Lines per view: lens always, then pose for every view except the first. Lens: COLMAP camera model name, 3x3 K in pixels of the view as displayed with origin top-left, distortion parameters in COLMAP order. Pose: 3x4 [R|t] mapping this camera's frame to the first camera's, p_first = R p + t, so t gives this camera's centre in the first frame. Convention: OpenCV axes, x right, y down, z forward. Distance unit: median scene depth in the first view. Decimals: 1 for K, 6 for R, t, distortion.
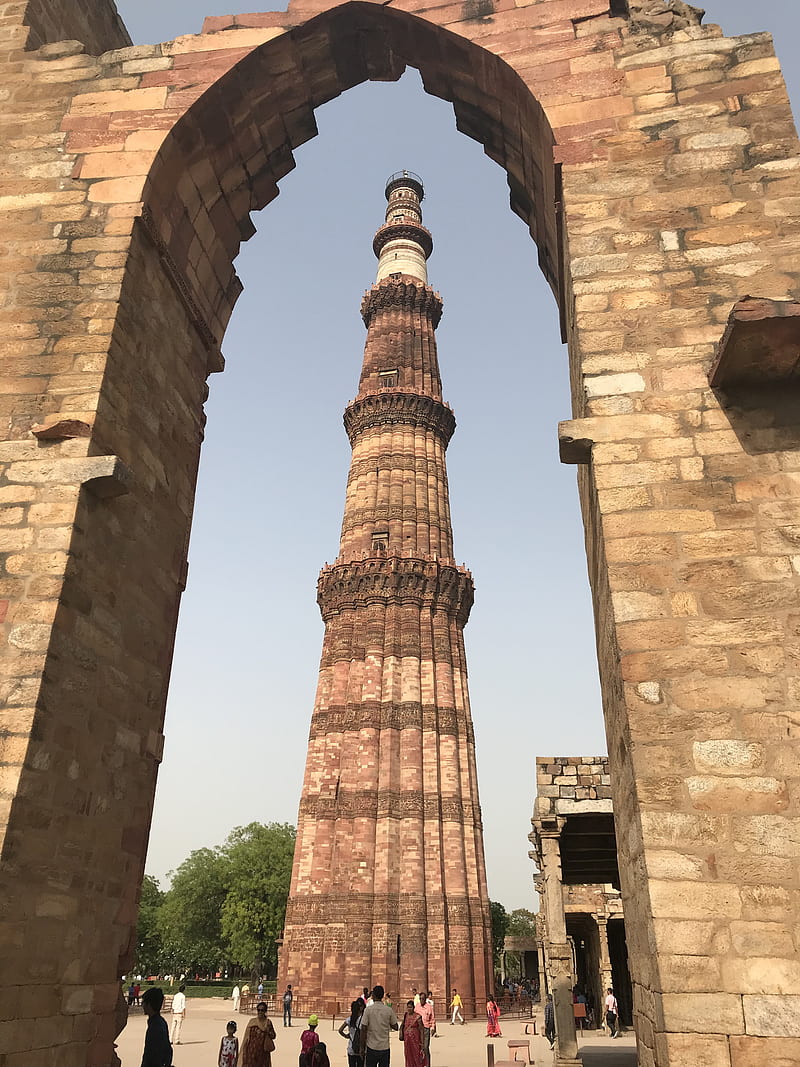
lens RADIAL K [[852.6, 0, 400.0], [0, 852.6, 533.5], [0, 0, 1]] dist [-0.007694, 0.006448]
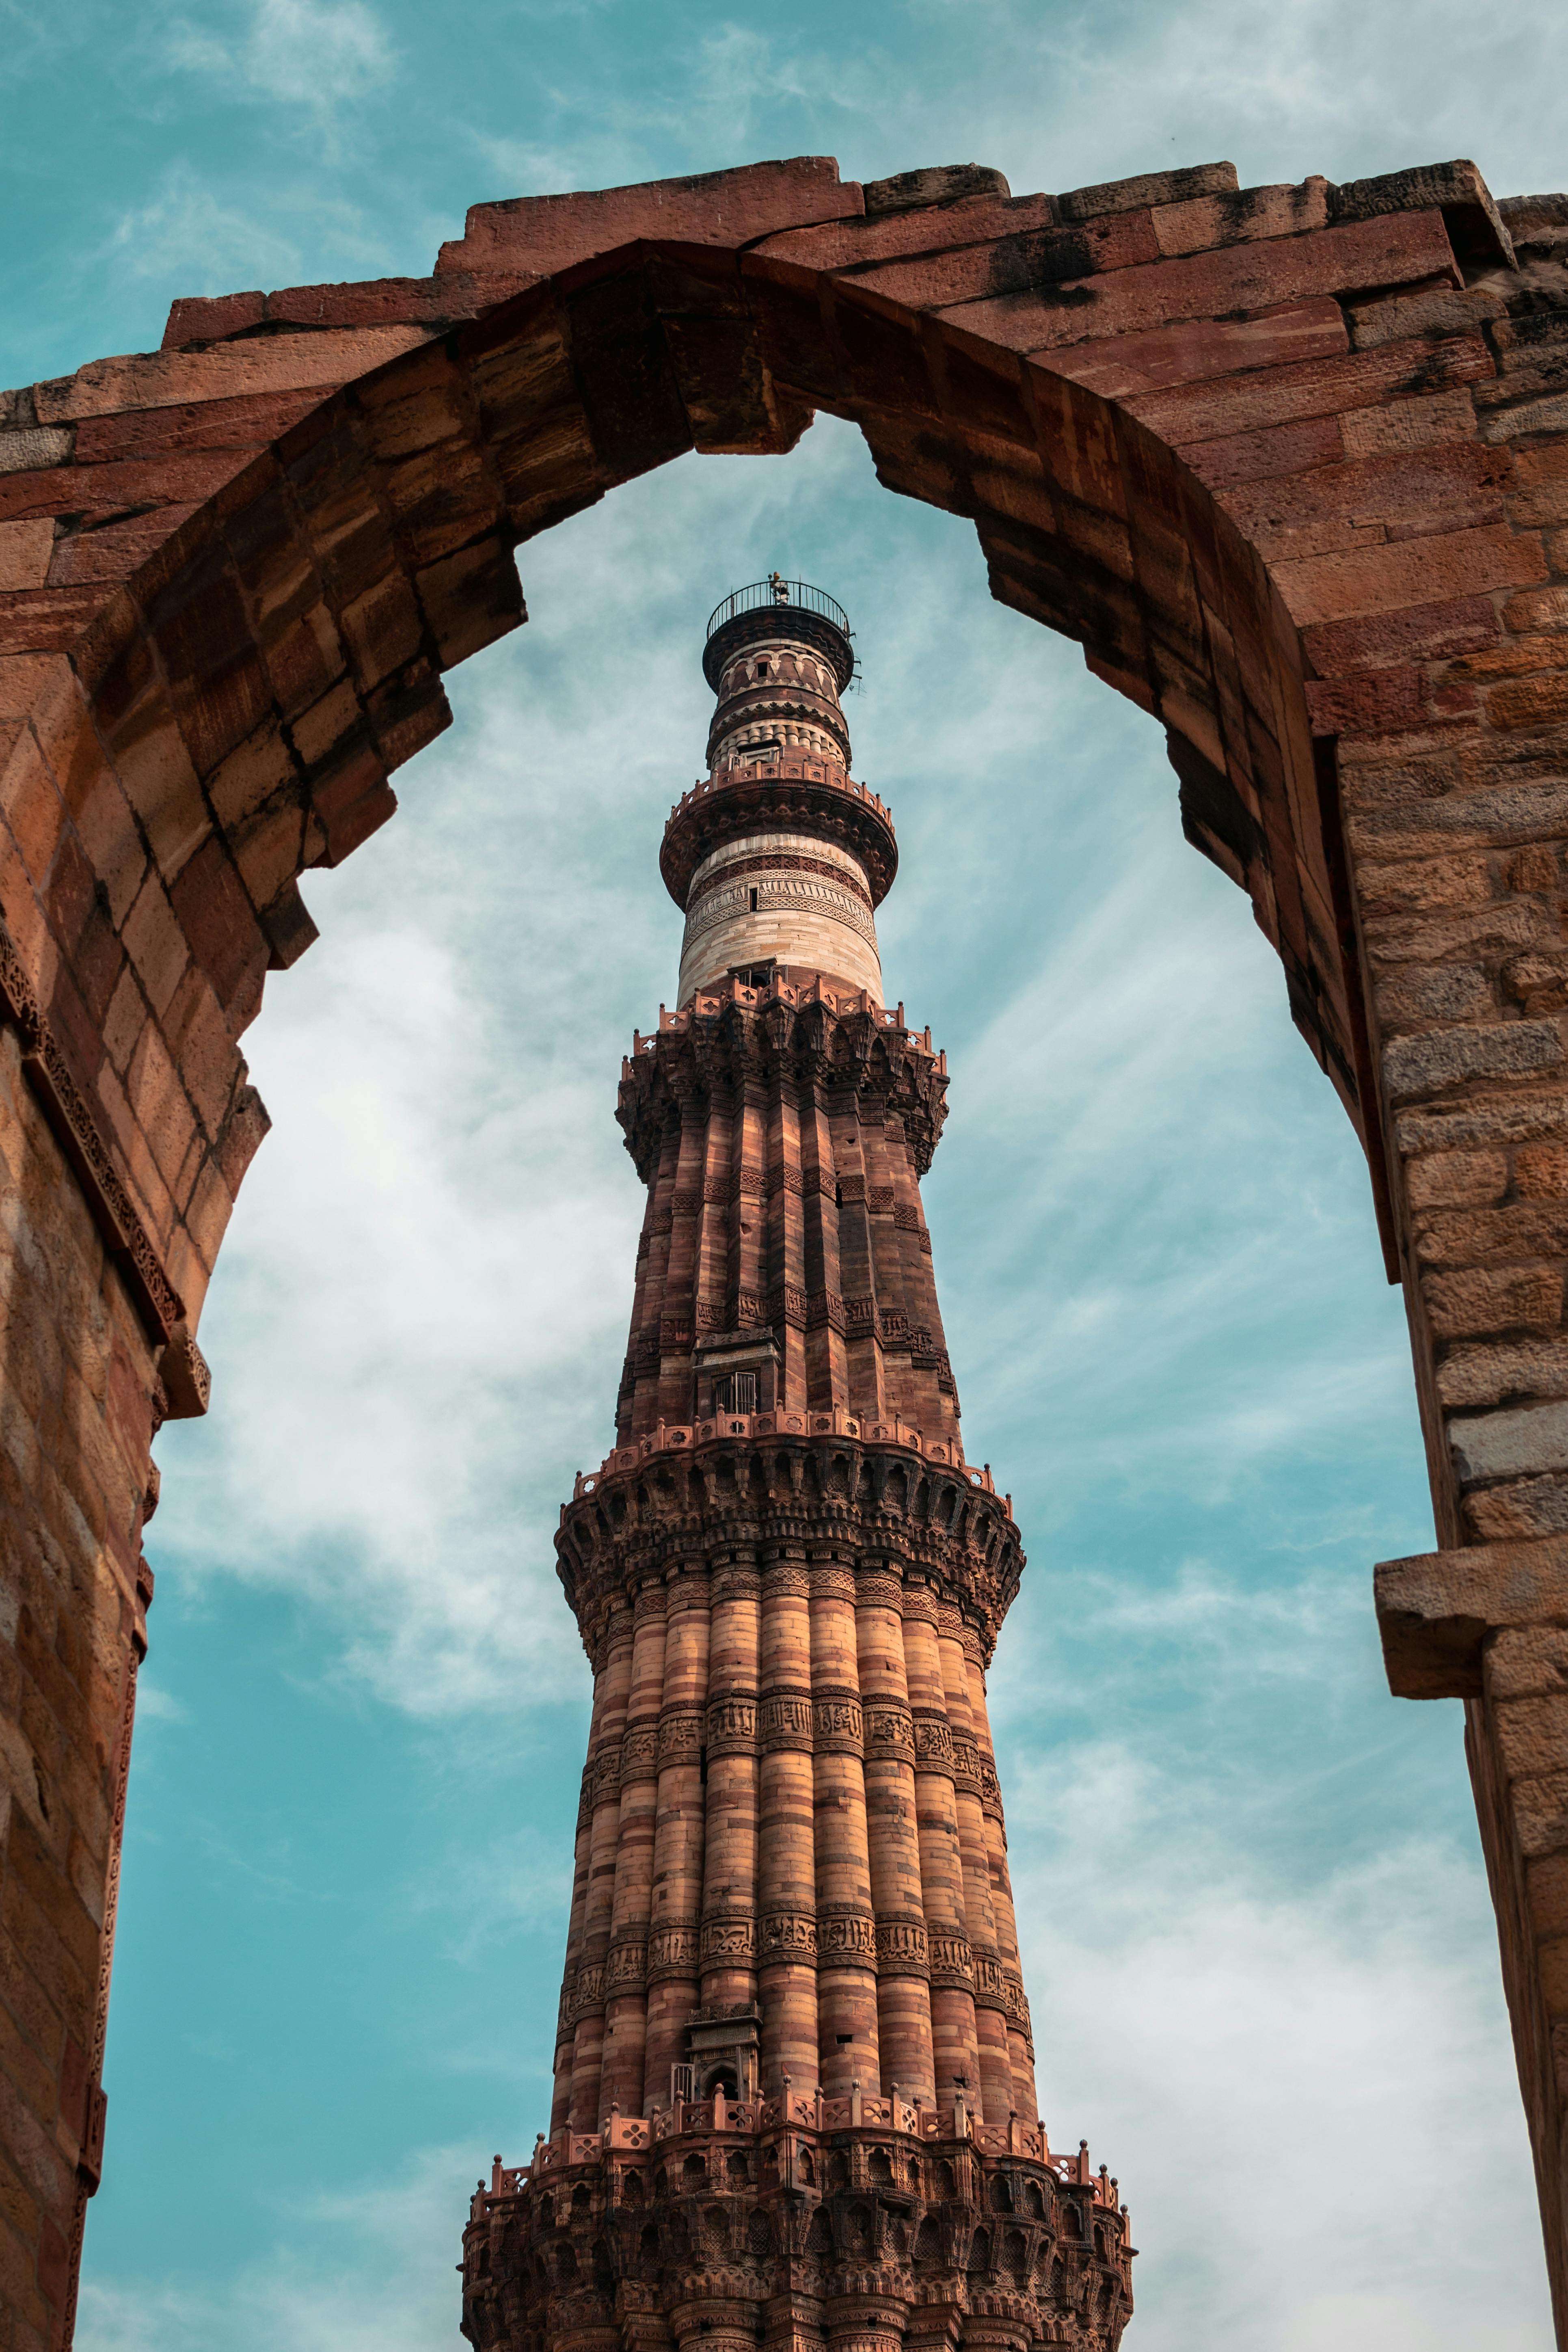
lens RADIAL K [[3677.7, 0, 779.0], [0, 3677.7, 1168.0], [0, 0, 1]] dist [-0.177048, 0.026648]
pose [[0.999478, -0.032165, 0.002915, -0.021039], [0.031960, 0.972021, -0.232711, 0.023106], [0.004652, 0.232682, 0.972542, -0.239498]]
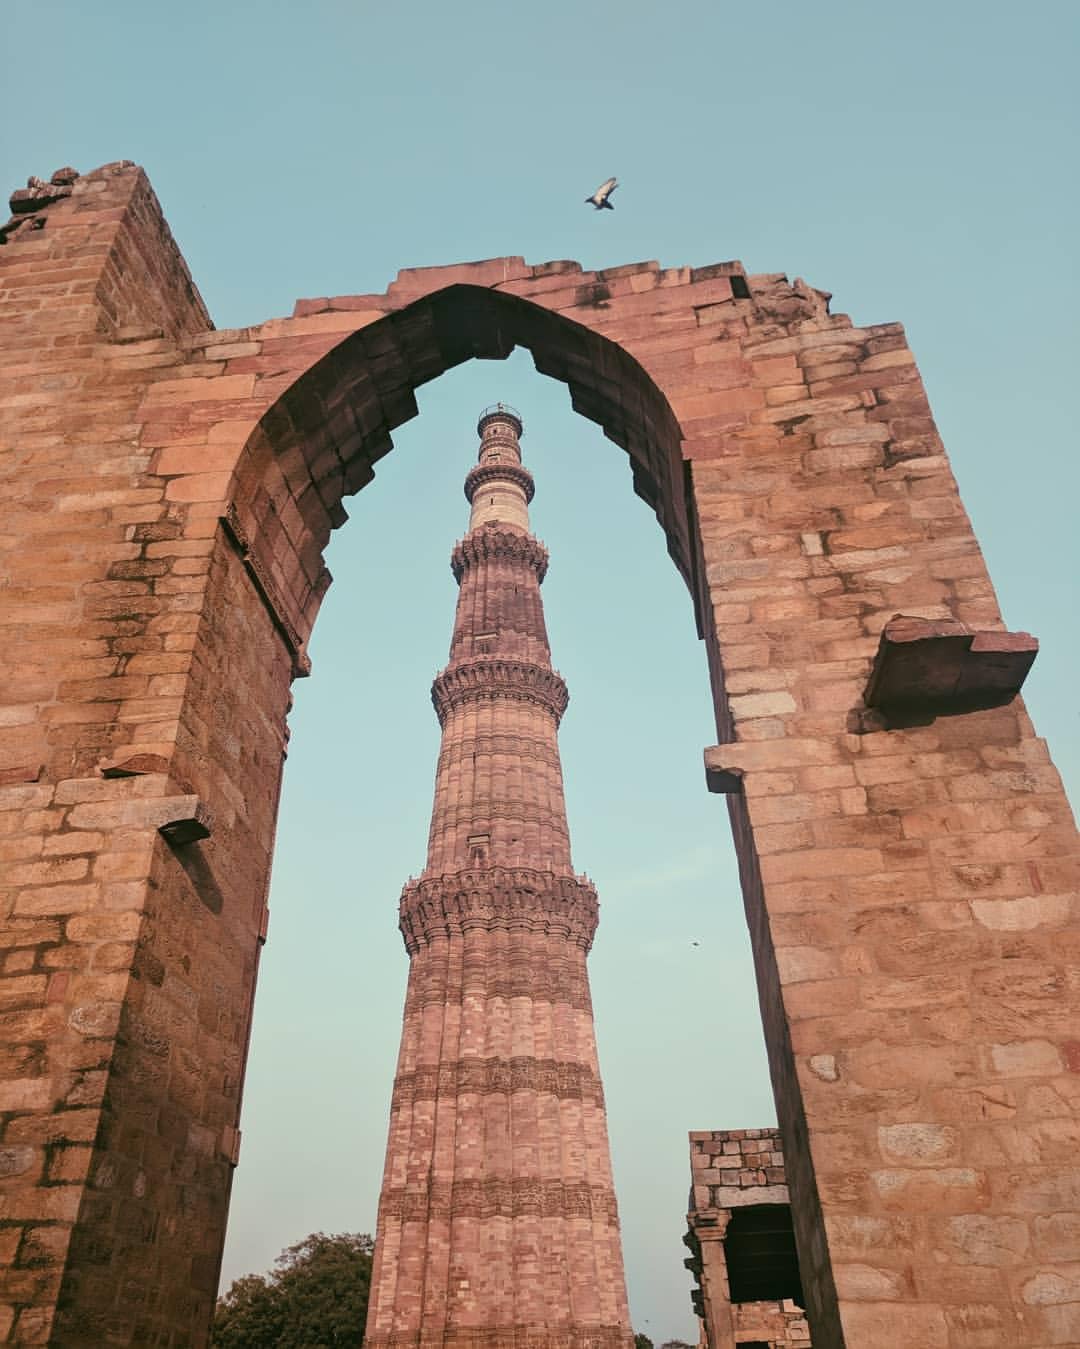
lens RADIAL K [[1060.9, 0, 540.6], [0, 1060.9, 648.0], [0, 0, 1]] dist [-0.021982, 0.021886]
pose [[0.998969, -0.018451, 0.041478, -0.021496], [0.025167, 0.985511, -0.167735, -0.039463], [-0.037782, 0.168606, 0.984959, -0.079767]]
